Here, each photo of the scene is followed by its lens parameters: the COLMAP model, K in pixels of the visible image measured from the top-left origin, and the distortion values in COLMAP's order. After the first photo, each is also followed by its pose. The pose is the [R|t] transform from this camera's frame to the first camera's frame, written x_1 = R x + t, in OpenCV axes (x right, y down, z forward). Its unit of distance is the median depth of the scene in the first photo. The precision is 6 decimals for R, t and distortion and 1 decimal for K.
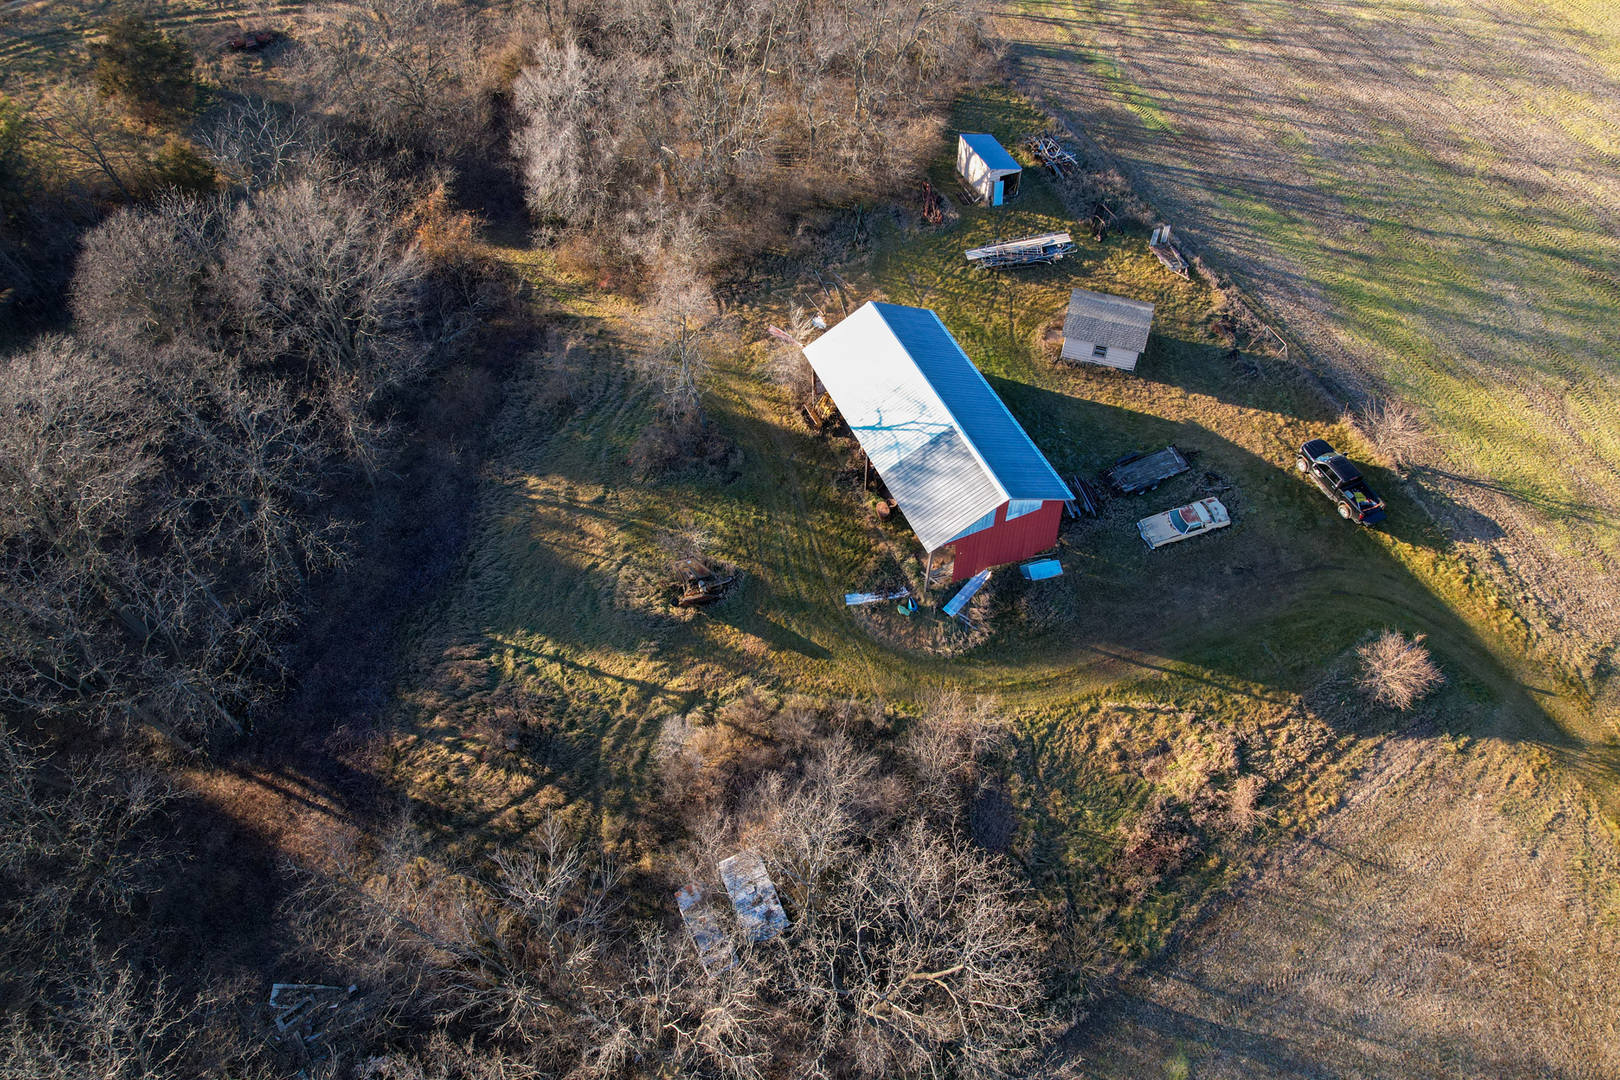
lens RADIAL K [[1040.5, 0, 821.0], [0, 1040.5, 537.1], [0, 0, 1]] dist [-0.087964, 0.083304]
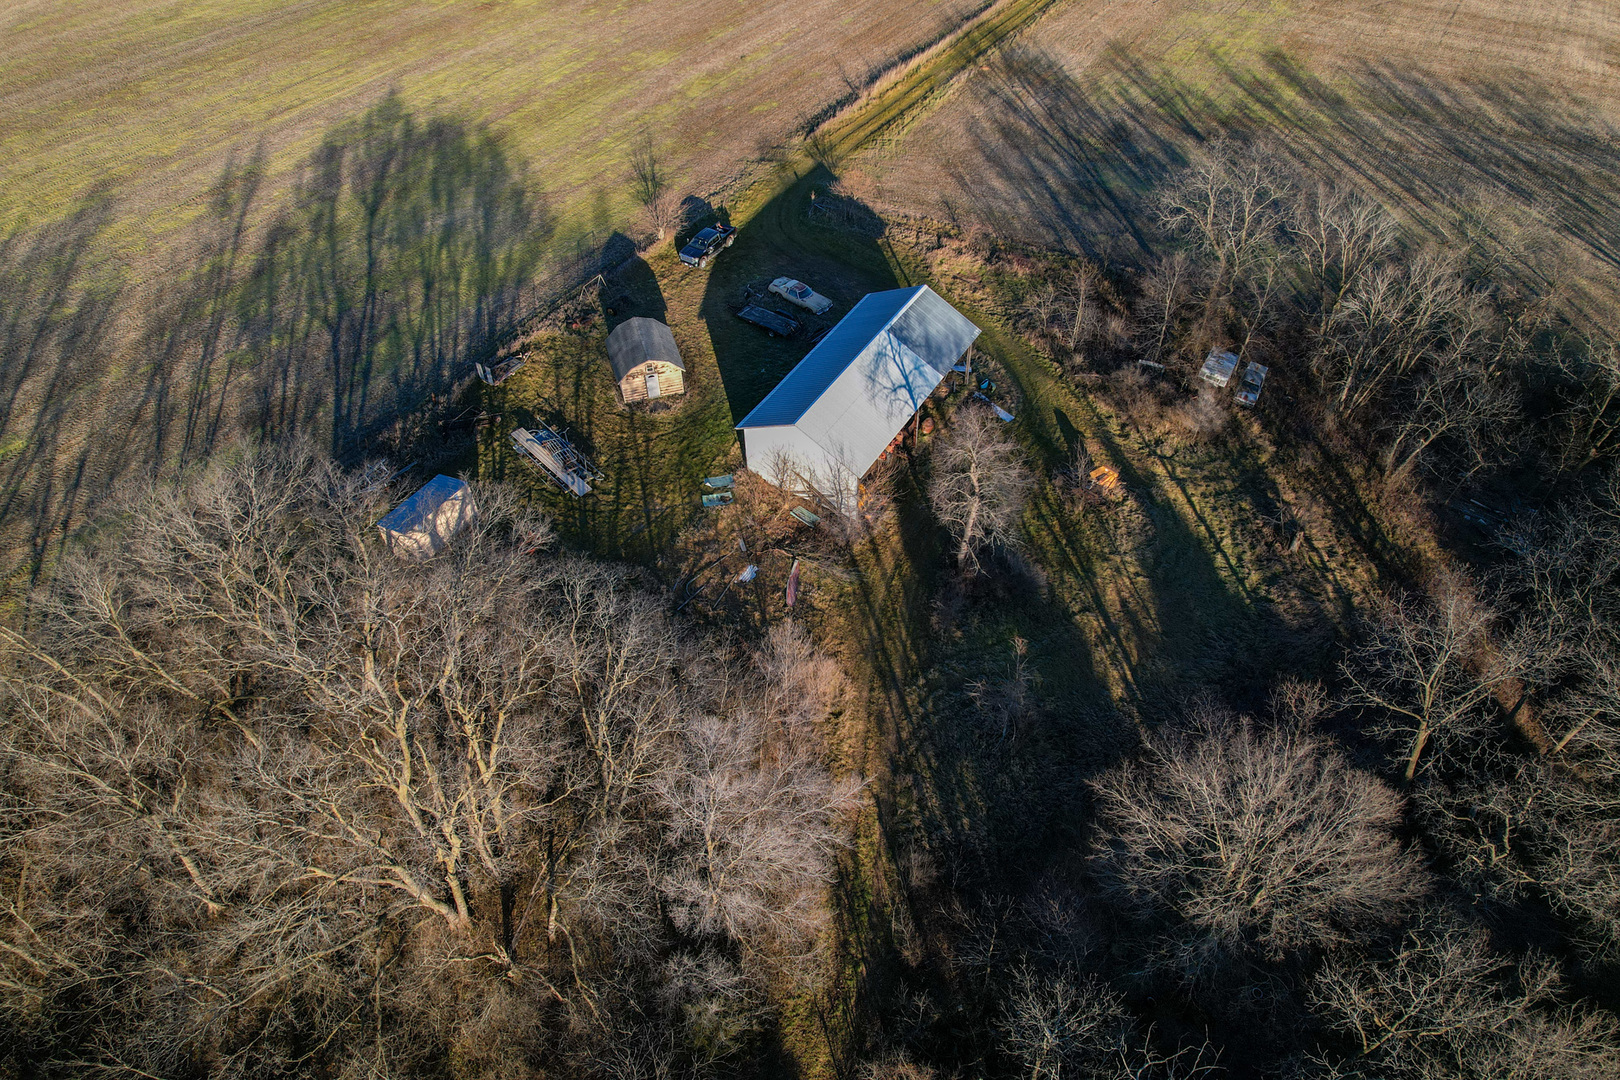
lens RADIAL K [[1040.5, 0, 821.0], [0, 1040.5, 537.1], [0, 0, 1]] dist [-0.087964, 0.083304]
pose [[-0.580877, -0.580193, 0.570927, -0.591957], [0.660432, 0.074079, 0.747223, -0.942013], [-0.475827, 0.811103, 0.340148, 0.754015]]
